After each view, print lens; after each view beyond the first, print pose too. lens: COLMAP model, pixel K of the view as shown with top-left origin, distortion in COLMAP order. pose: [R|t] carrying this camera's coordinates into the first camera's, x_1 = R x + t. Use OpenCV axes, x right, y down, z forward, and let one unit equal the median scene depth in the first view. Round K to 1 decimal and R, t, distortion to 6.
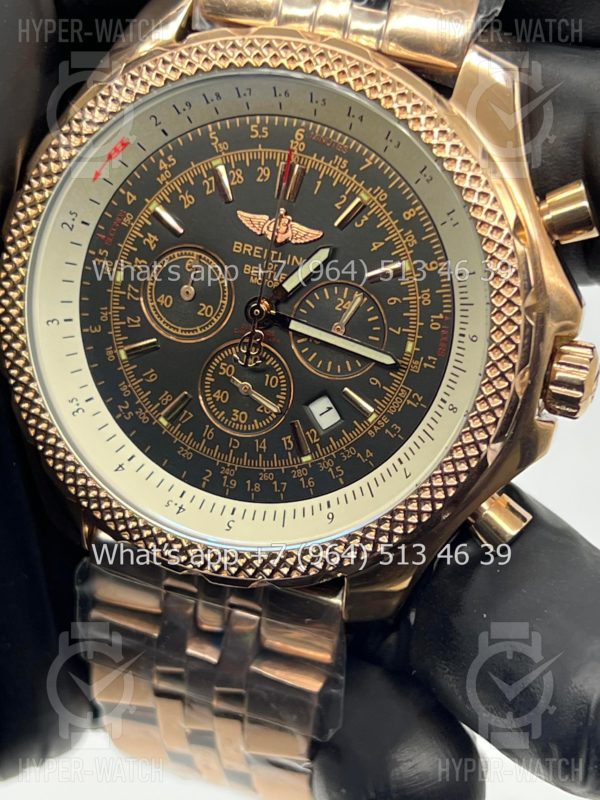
lens RADIAL K [[1898.3, 0, 297.4], [0, 1898.3, 408.2], [0, 0, 1]] dist [0.138259, 0.000000]
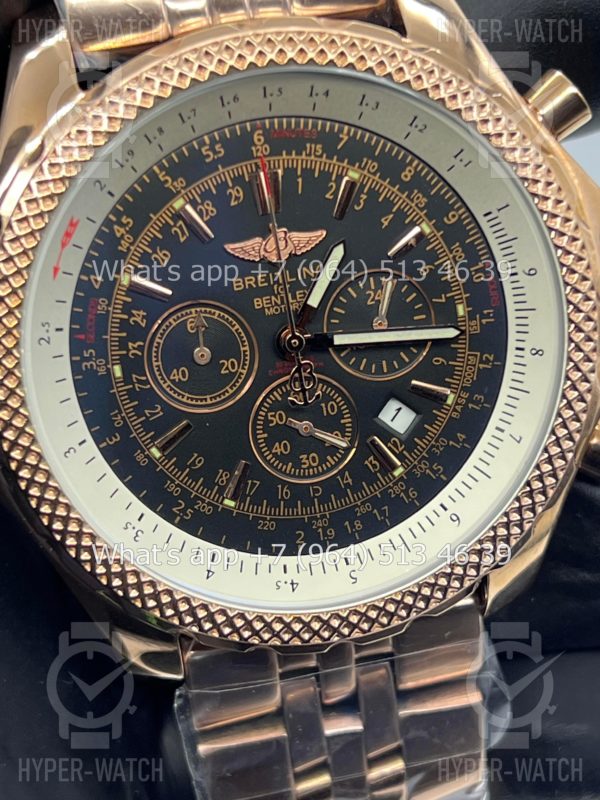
lens RADIAL K [[1898.3, 0, 291.6], [0, 1898.3, 399.8], [0, 0, 1]] dist [0.138259, 0.000000]
pose [[0.854919, -0.407974, 0.320422, -0.312512], [0.399677, 0.911770, 0.094524, -0.109376], [-0.330715, 0.047255, 0.942547, 0.173861]]
